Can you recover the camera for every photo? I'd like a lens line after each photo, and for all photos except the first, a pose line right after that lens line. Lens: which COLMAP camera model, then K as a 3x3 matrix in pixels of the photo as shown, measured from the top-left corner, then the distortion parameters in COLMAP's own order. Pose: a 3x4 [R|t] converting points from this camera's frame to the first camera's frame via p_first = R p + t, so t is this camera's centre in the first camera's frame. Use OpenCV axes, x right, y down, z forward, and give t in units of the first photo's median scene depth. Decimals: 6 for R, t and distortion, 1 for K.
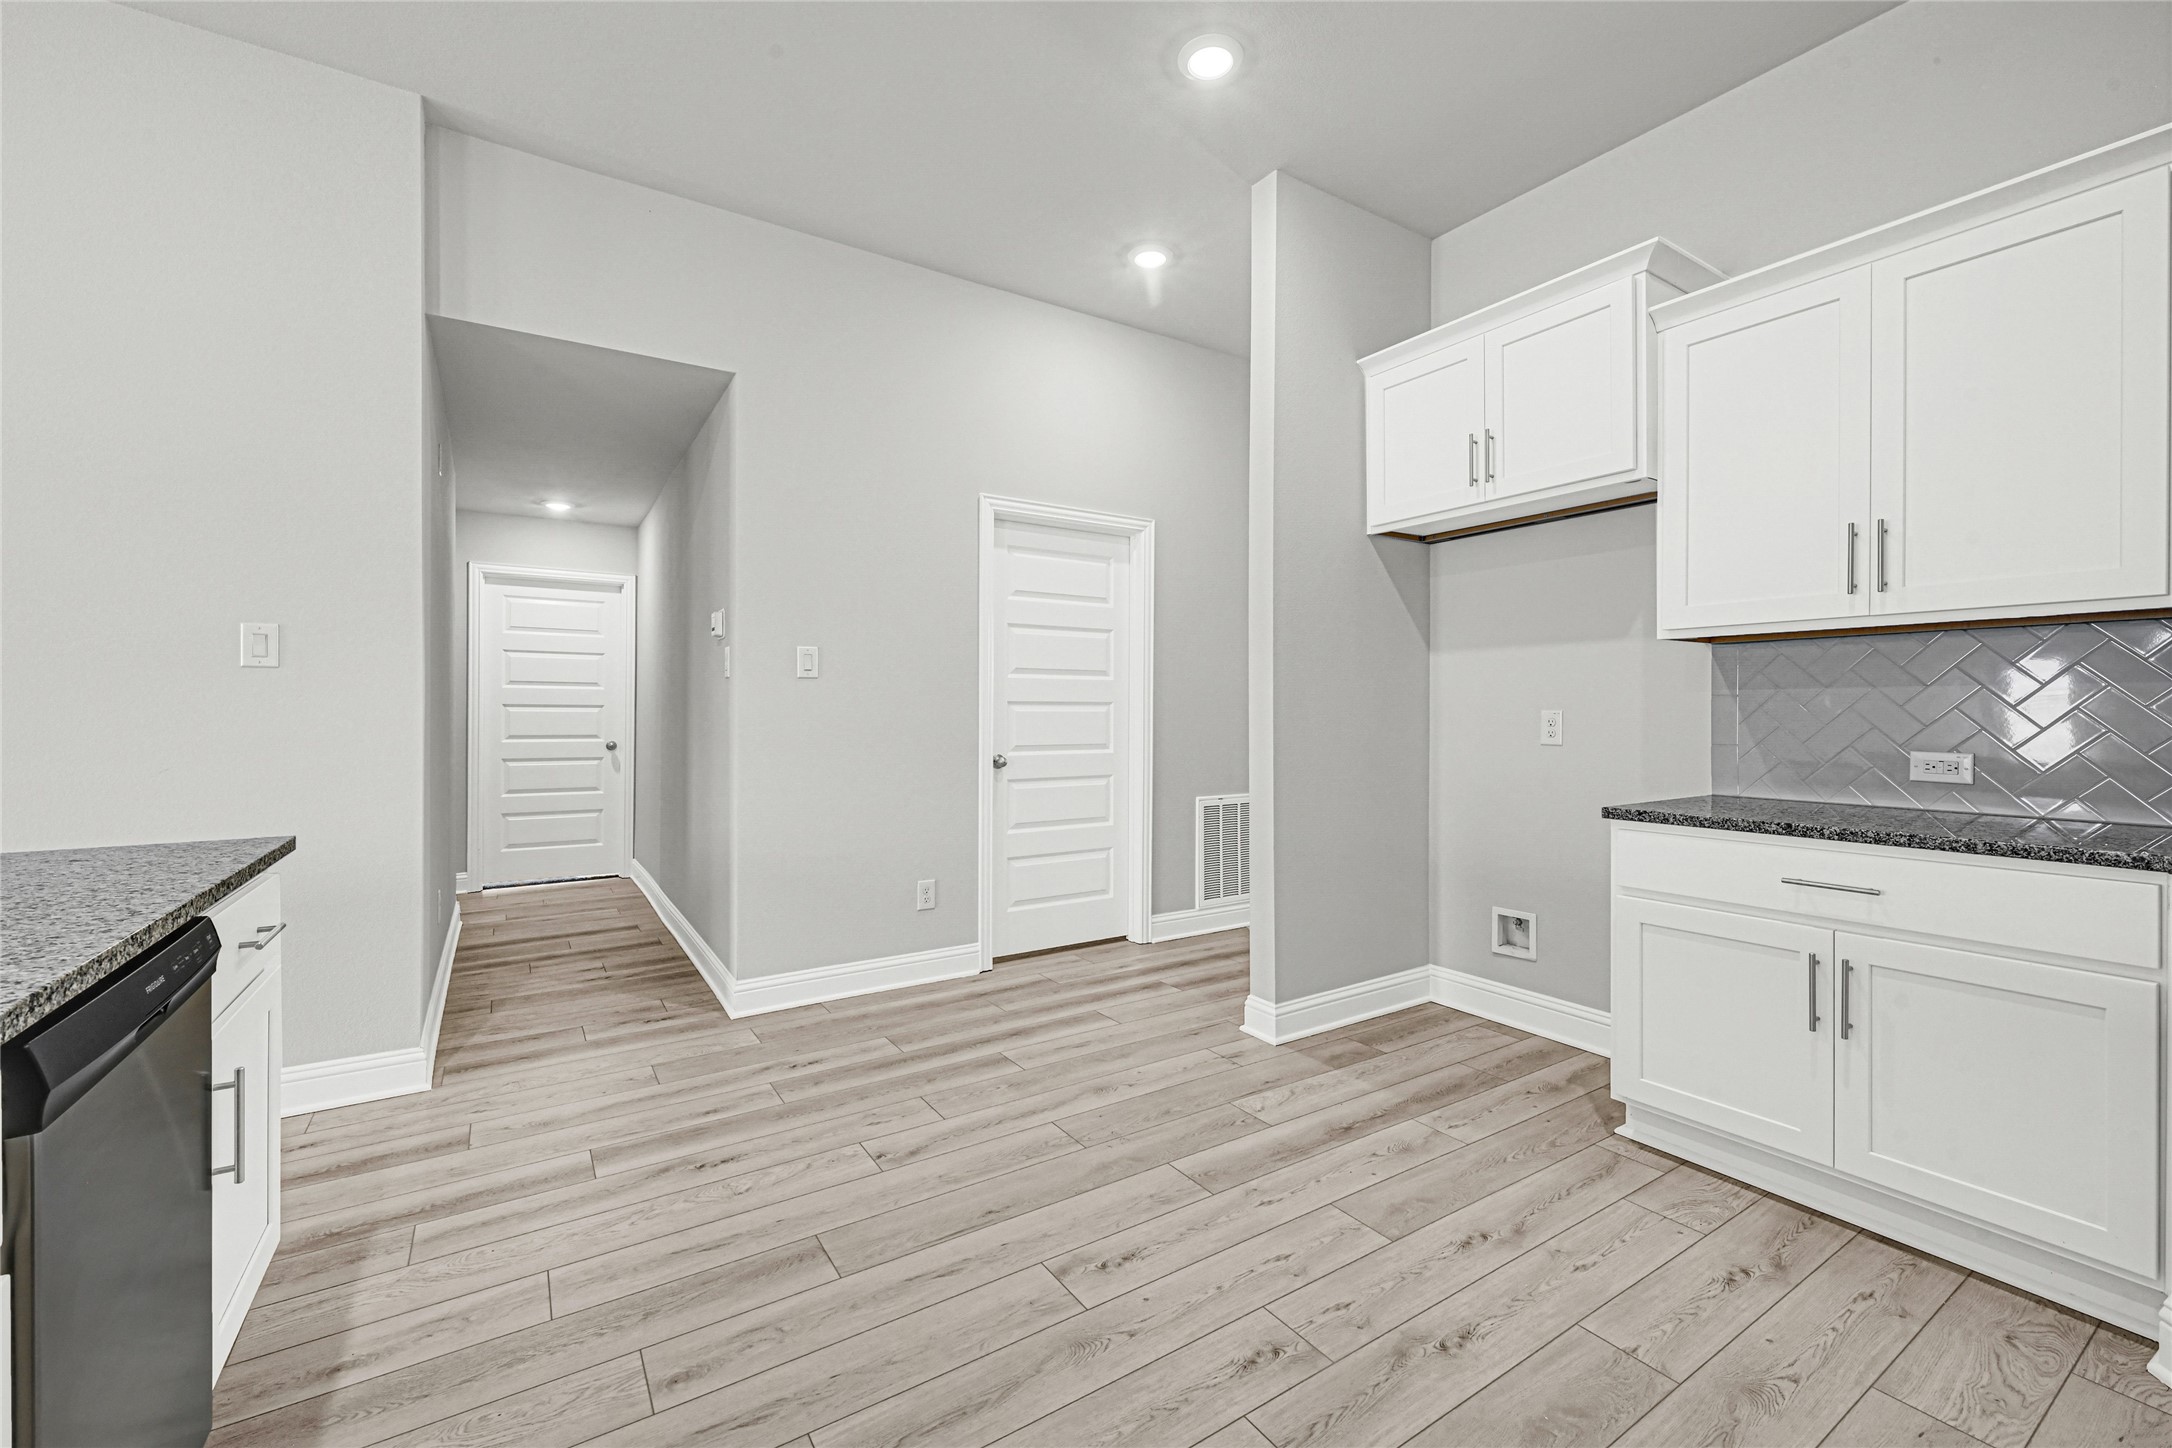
lens RADIAL K [[901.3, 0, 1086.8], [0, 901.3, 714.2], [0, 0, 1]] dist [-0.001539, 0.000133]
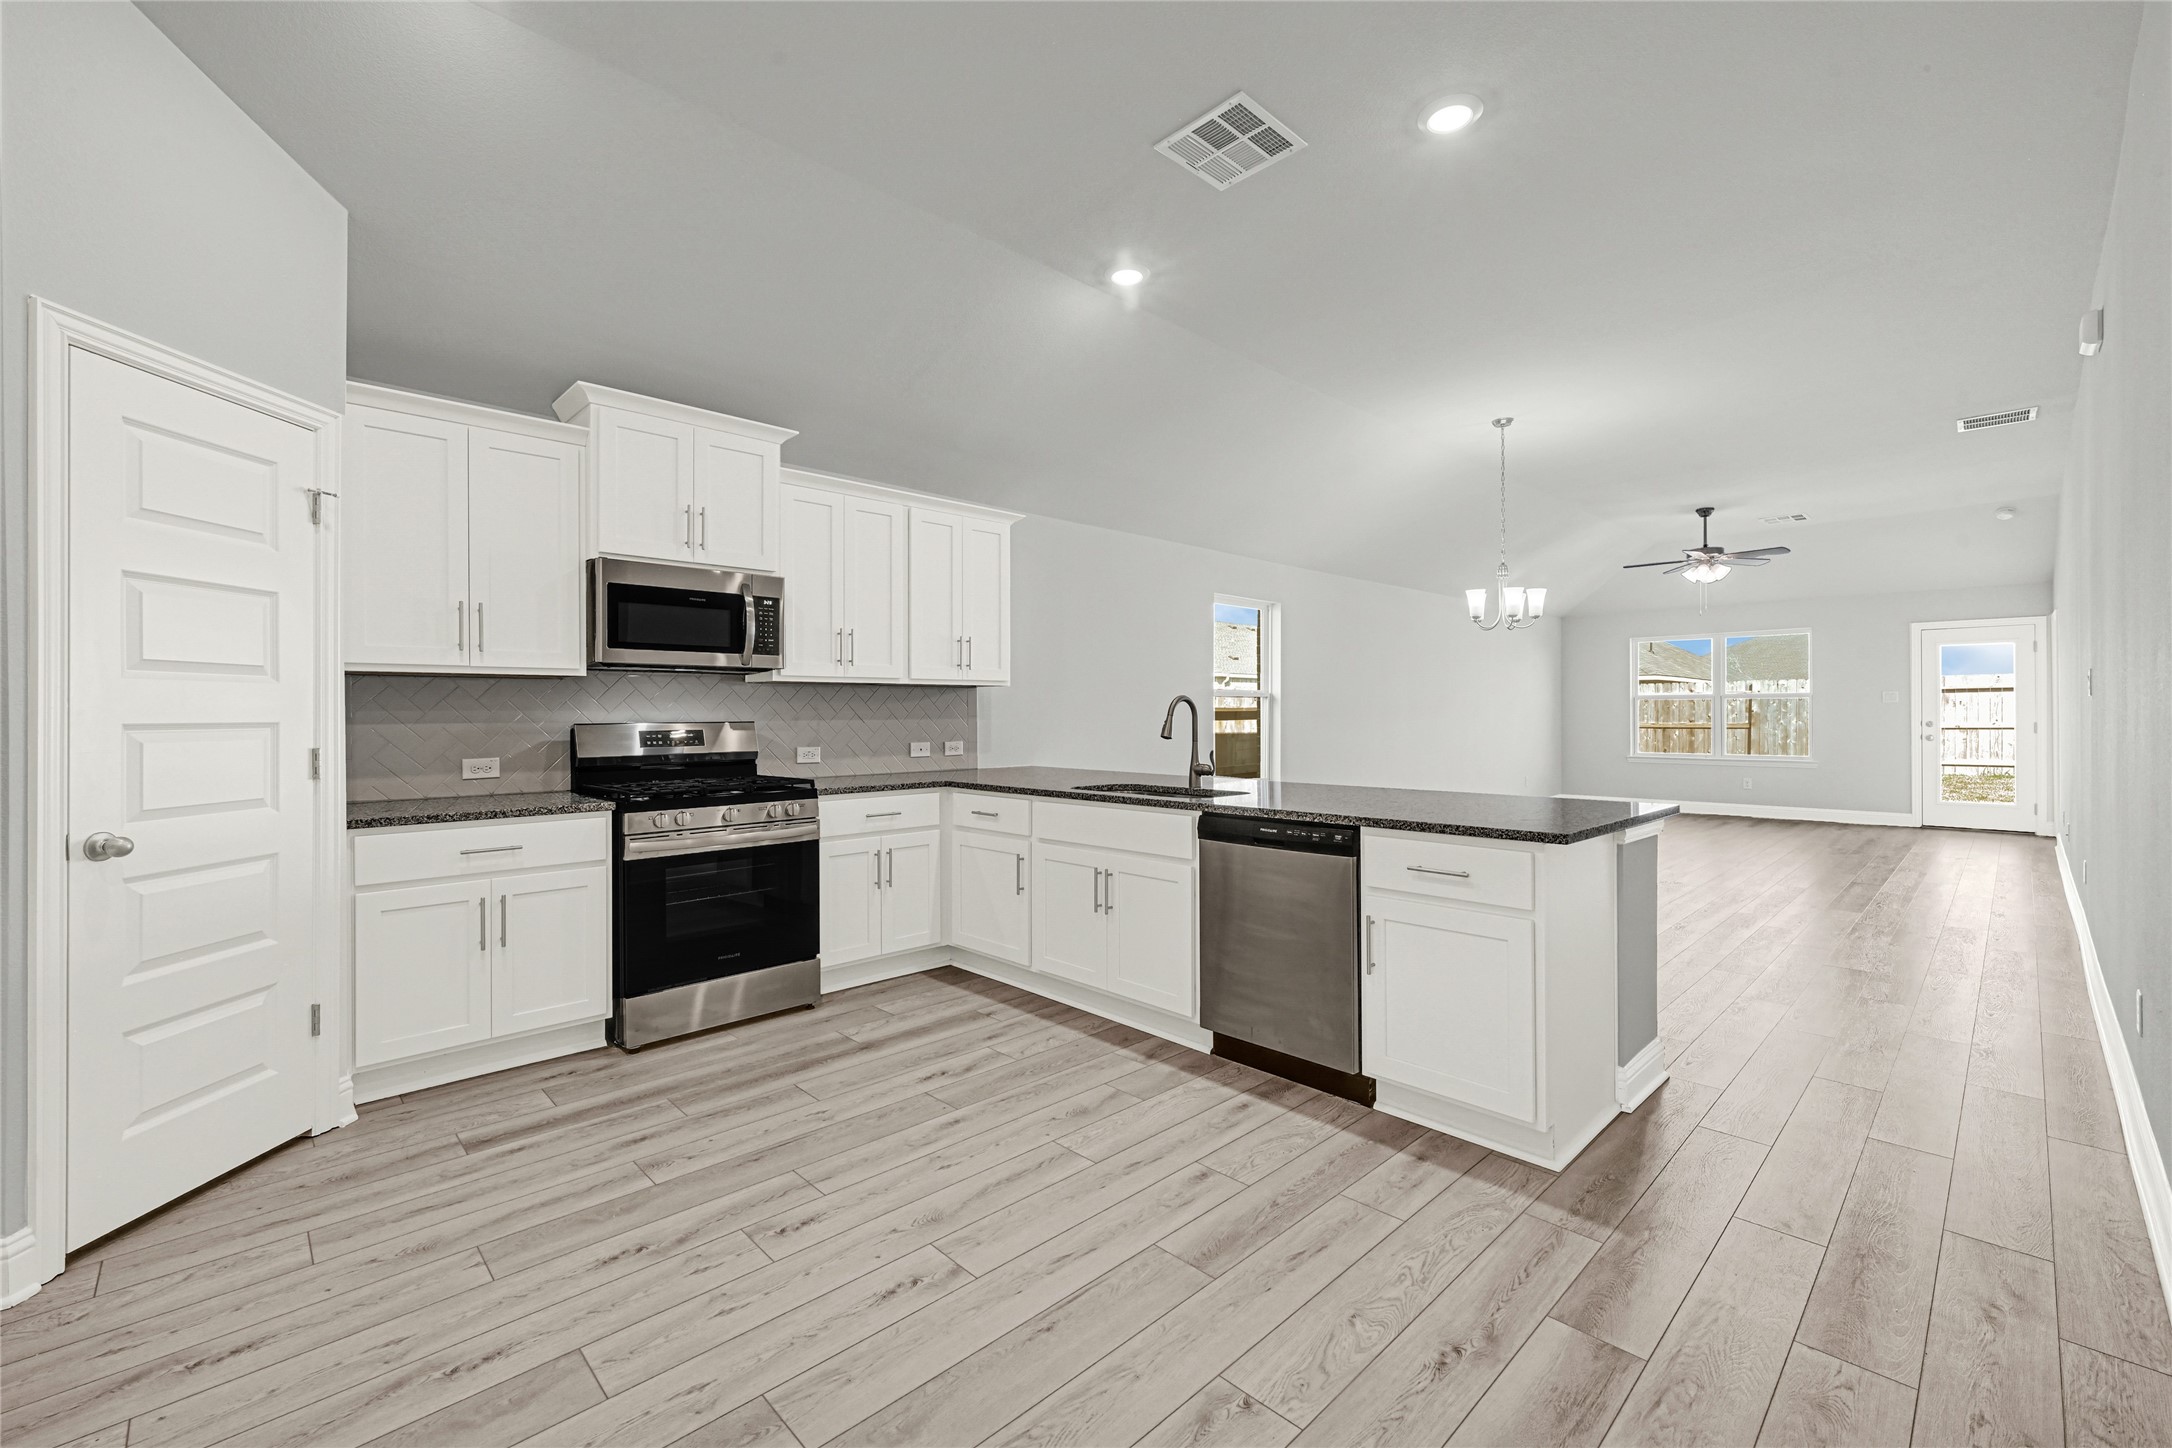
lens RADIAL K [[901.3, 0, 1088.9], [0, 901.3, 725.0], [0, 0, 1]] dist [-0.001539, 0.000133]
pose [[-0.982047, 0.004682, -0.188577, 0.014505], [0.002897, 0.999948, 0.009740, -0.030978], [0.188613, 0.009019, -0.982010, 1.982773]]
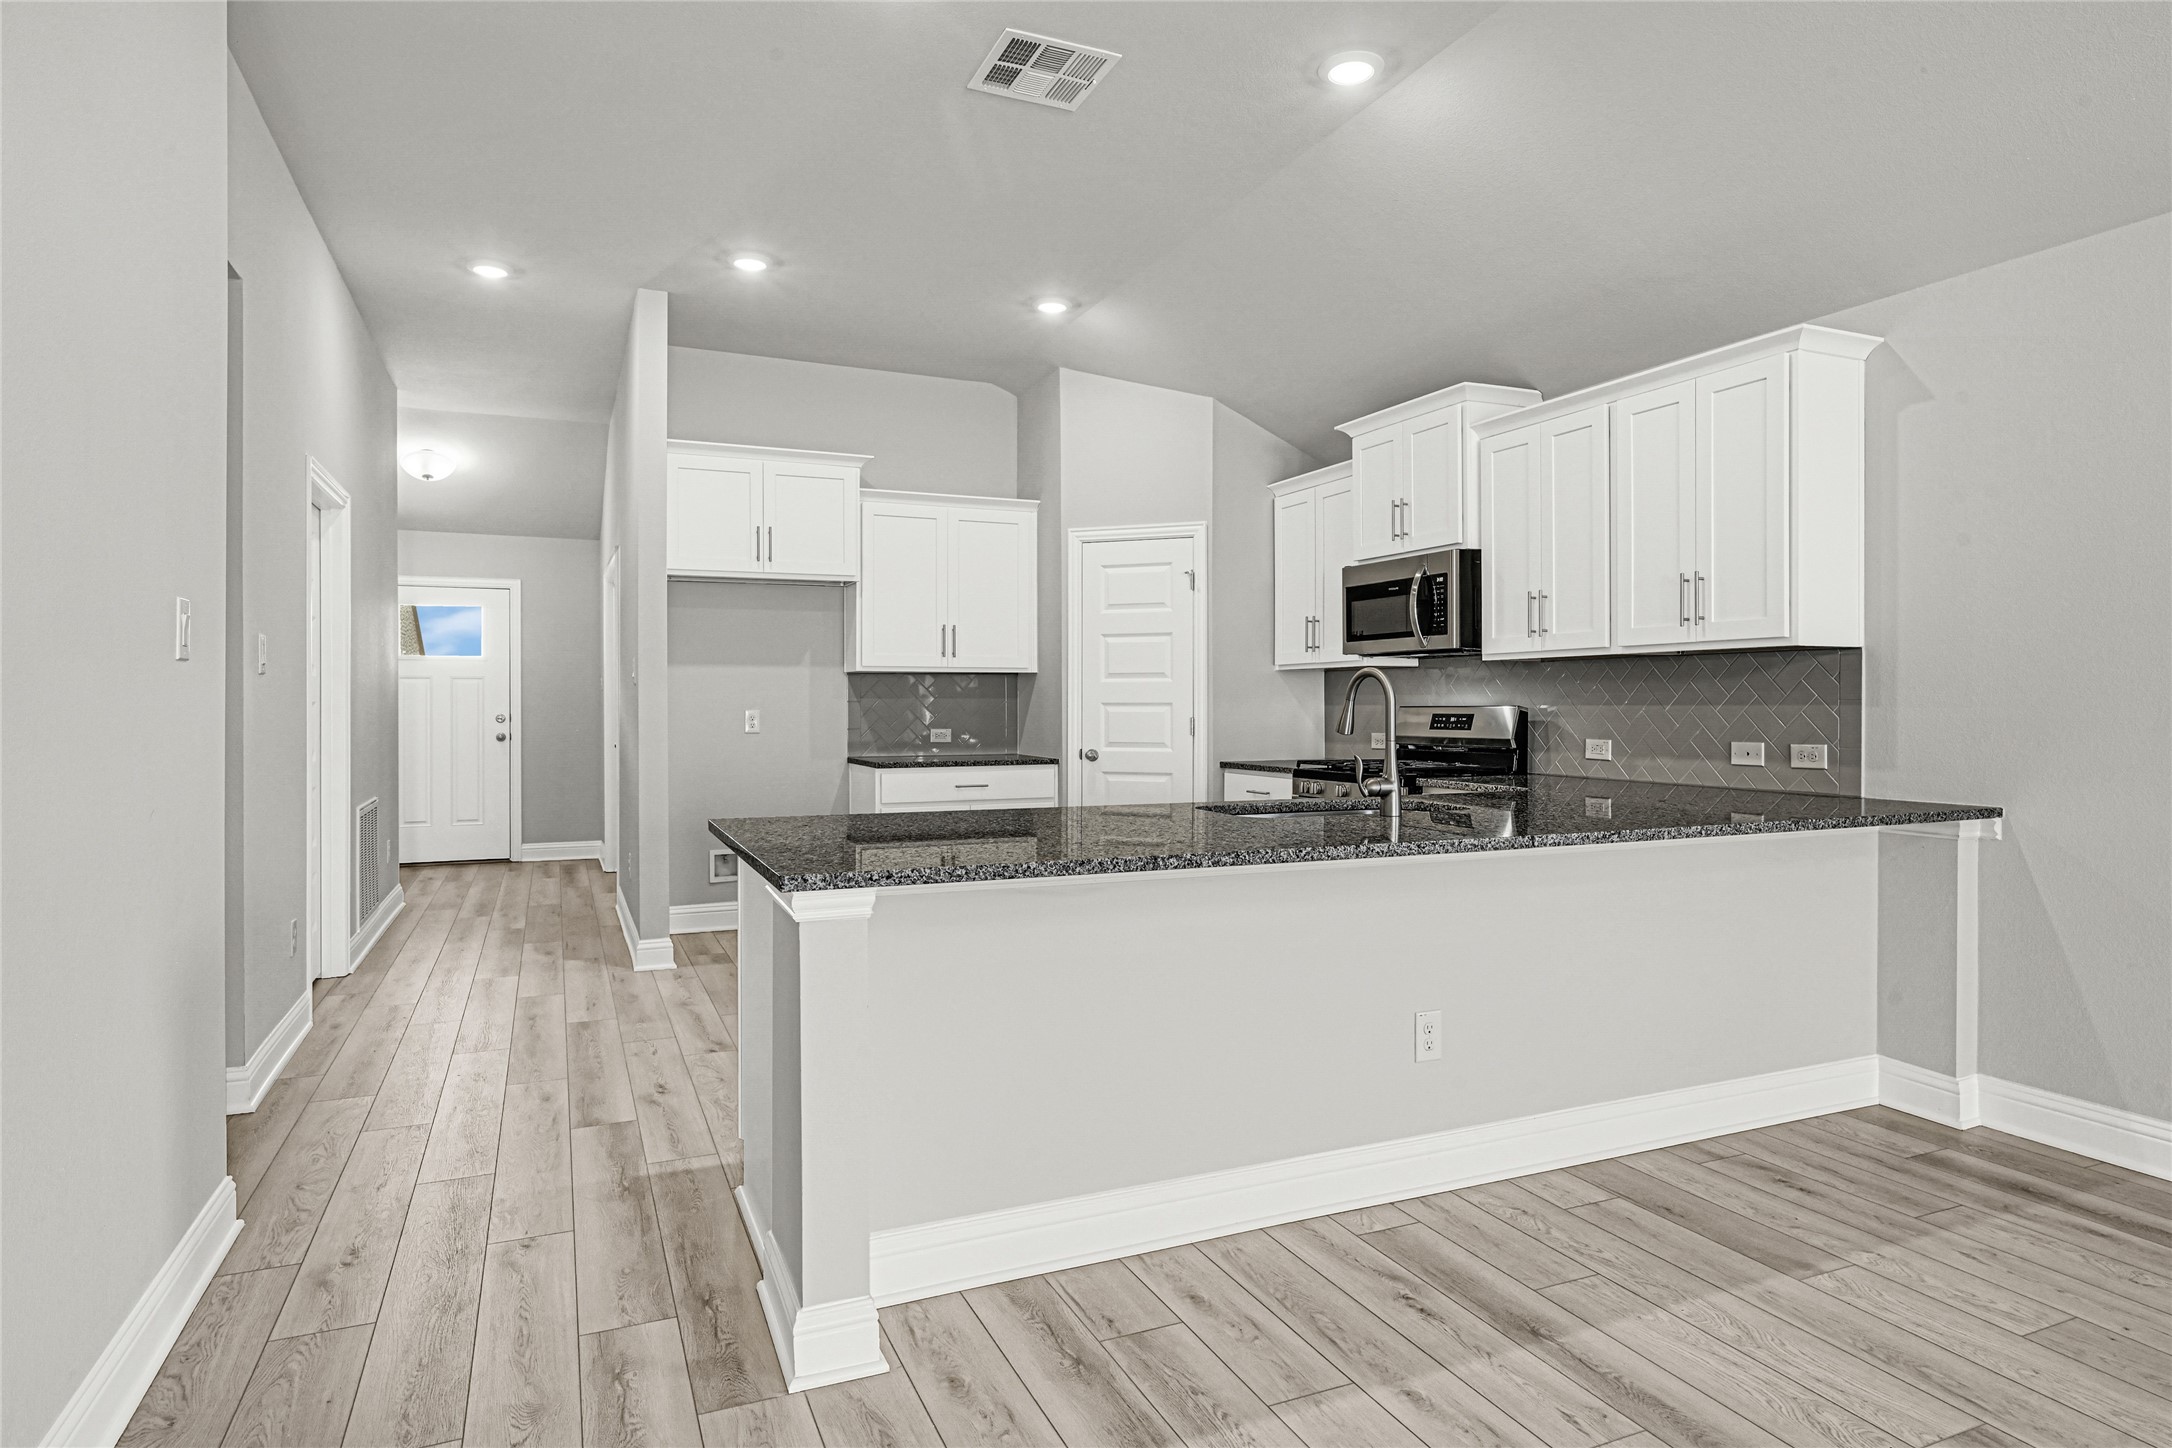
lens RADIAL K [[1234.7, 0, 1086.6], [0, 1234.7, 719.4], [0, 0, 1]] dist [0.027016, 0.000357]
pose [[0.171106, -0.017944, 0.985089, -2.348948], [0.002060, 0.999838, 0.017855, -0.039334], [-0.985250, -0.001026, 0.171116, 0.167493]]
